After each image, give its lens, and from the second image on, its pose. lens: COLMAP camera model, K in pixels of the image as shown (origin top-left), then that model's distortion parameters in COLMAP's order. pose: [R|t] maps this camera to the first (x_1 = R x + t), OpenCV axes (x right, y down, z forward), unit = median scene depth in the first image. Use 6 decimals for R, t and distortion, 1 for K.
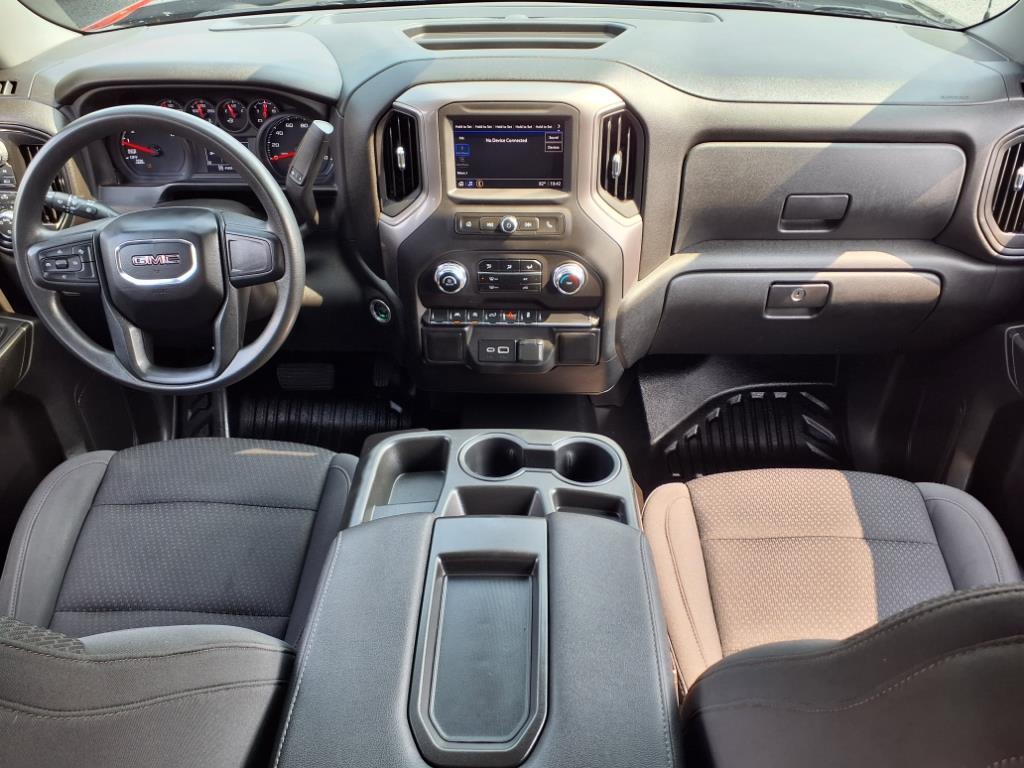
lens RADIAL K [[837.1, 0, 512.0], [0, 837.1, 384.0], [0, 0, 1]] dist [-0.006346, 0.001664]
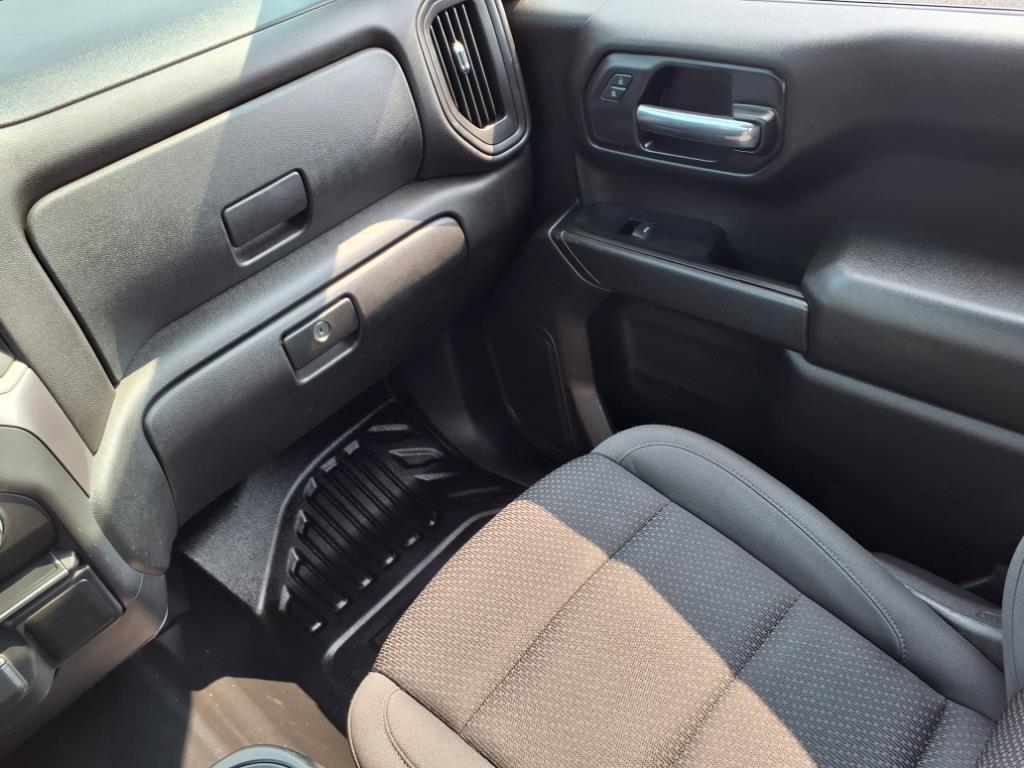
lens RADIAL K [[819.8, 0, 511.1], [0, 819.8, 400.9], [0, 0, 1]] dist [0.082907, -0.106686]
pose [[0.650896, -0.560251, 0.512301, 0.065851], [0.572173, 0.805549, 0.153980, -0.077245], [-0.498951, 0.192900, 0.844889, 0.368917]]
